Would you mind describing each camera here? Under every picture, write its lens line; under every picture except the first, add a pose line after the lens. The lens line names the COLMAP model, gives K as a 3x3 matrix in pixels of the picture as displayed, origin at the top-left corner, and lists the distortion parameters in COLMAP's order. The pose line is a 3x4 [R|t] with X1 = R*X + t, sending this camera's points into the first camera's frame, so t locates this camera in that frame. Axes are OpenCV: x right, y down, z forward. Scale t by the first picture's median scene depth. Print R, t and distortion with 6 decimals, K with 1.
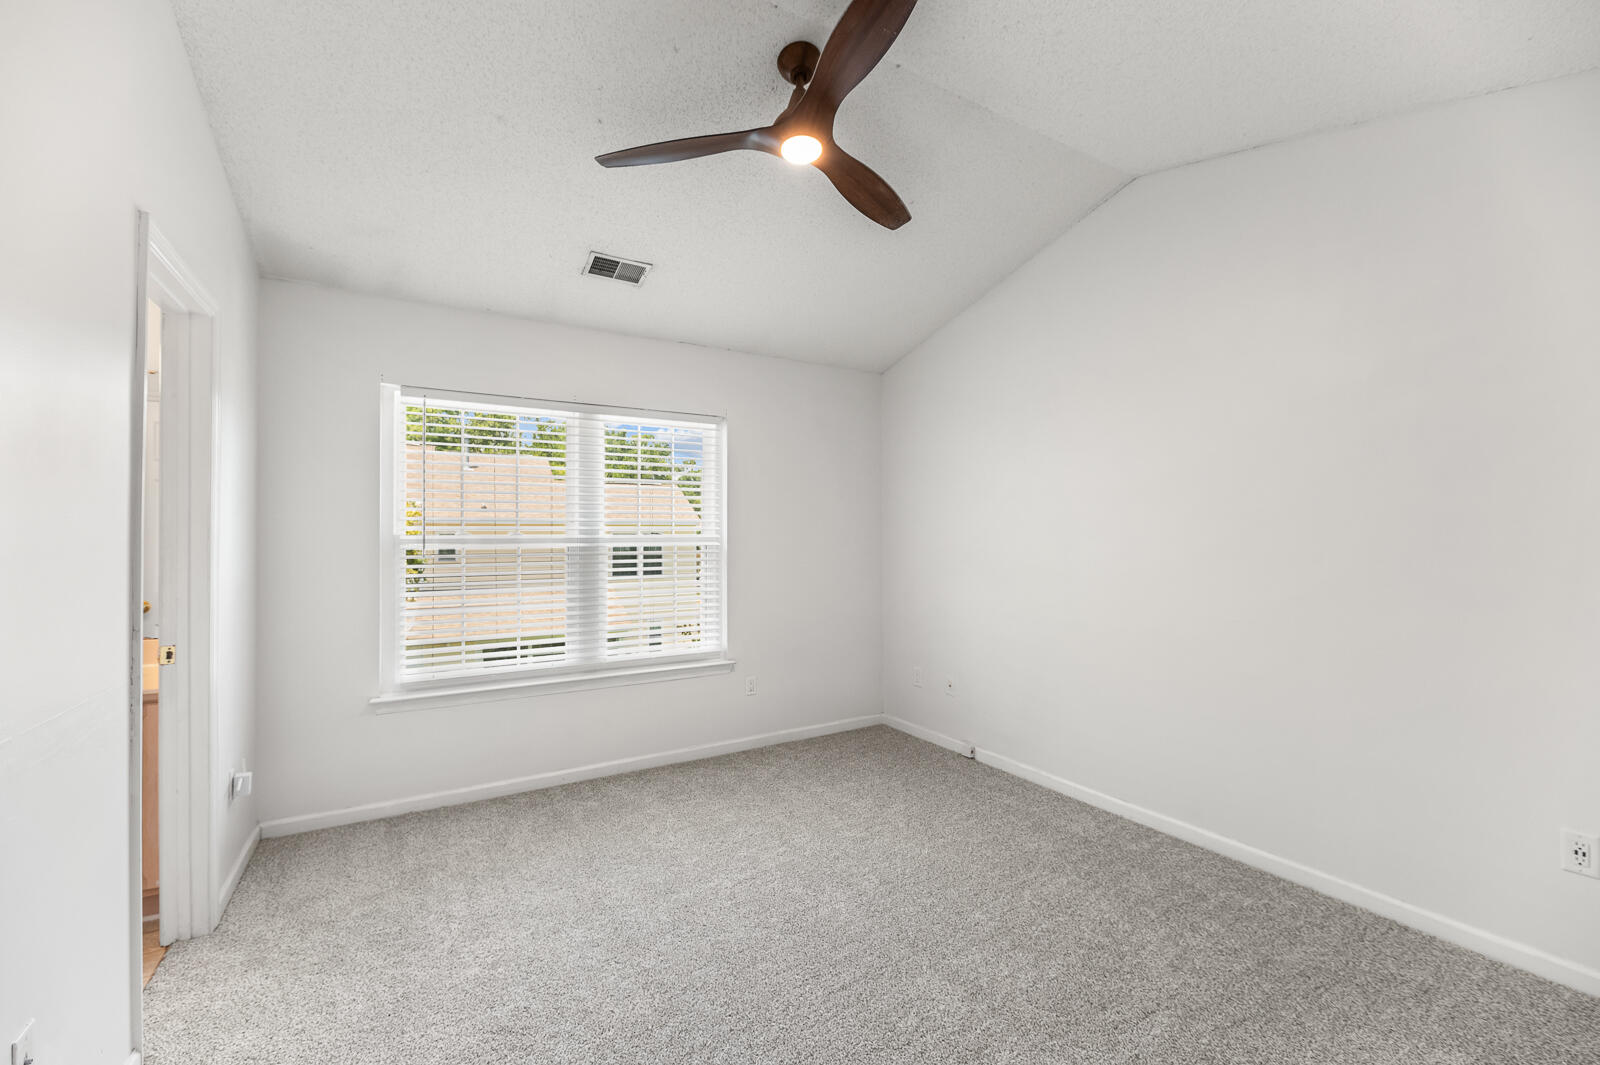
lens RADIAL K [[647.8, 0, 800.0], [0, 647.8, 532.5], [0, 0, 1]] dist [0.000017, -0.000744]
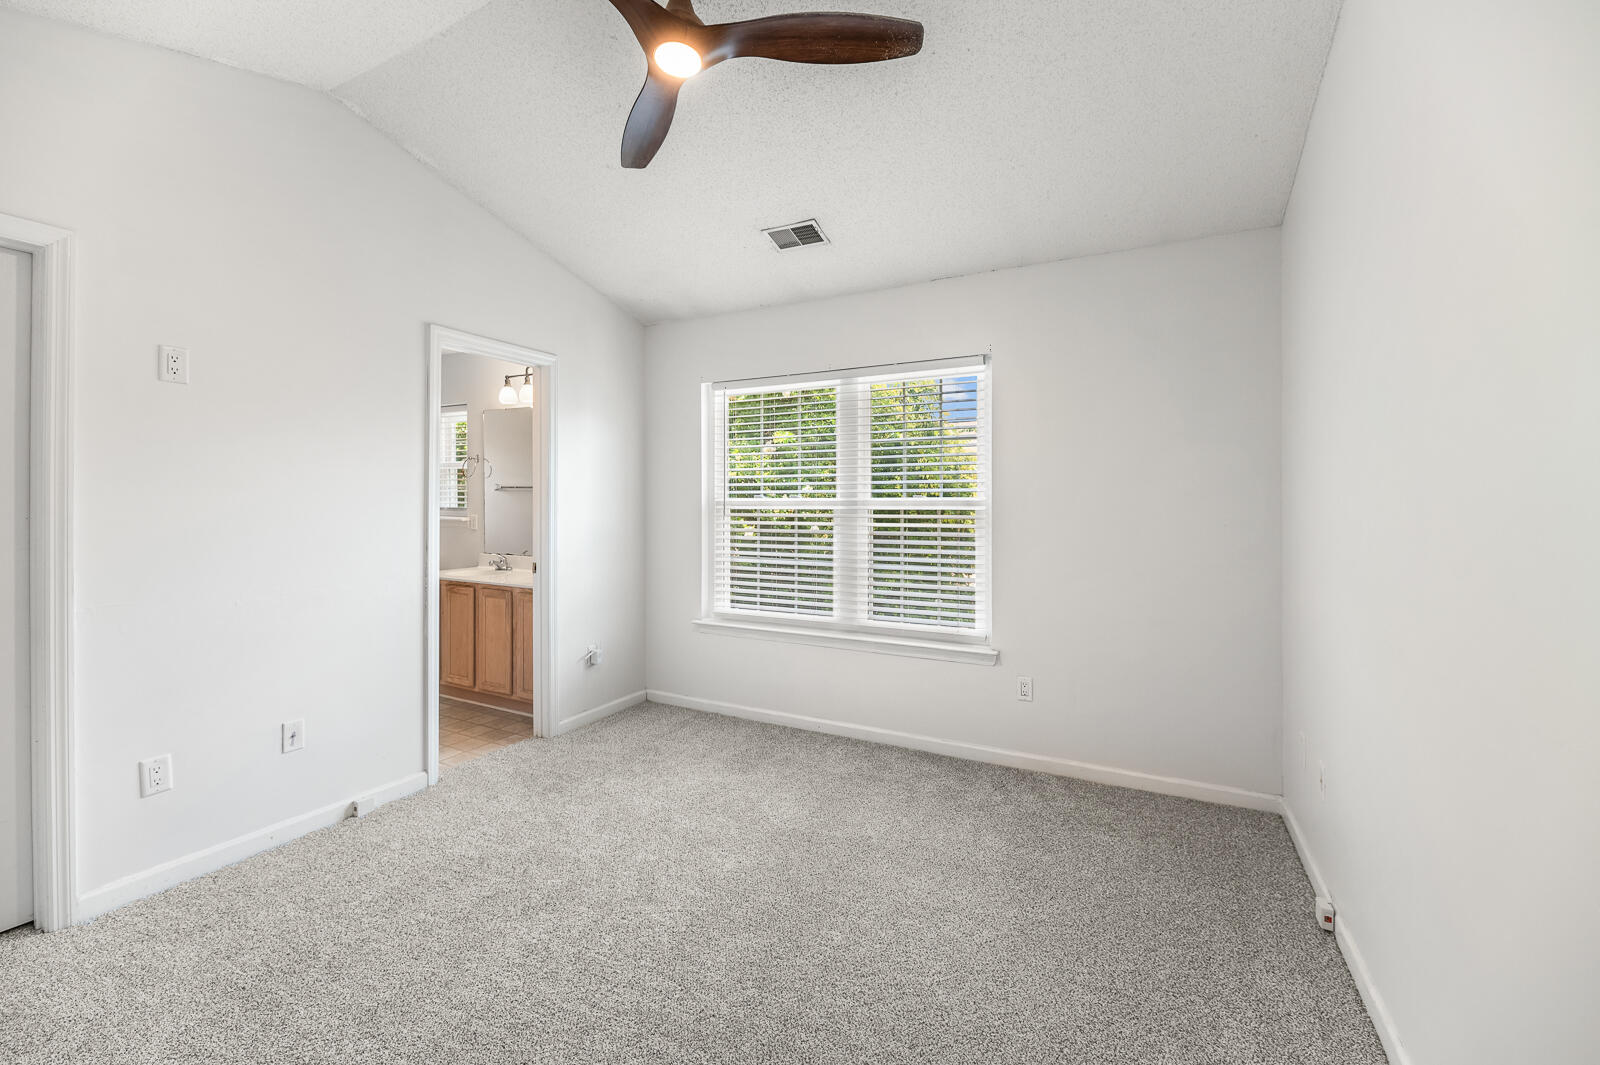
lens RADIAL K [[643.7, 0, 805.4], [0, 643.7, 503.1], [0, 0, 1]] dist [0.000410, -0.000208]
pose [[0.535552, 0.003927, -0.844493, 0.505740], [0.005140, 0.999956, 0.007909, 0.004441], [0.844487, -0.008576, 0.535508, 0.411540]]
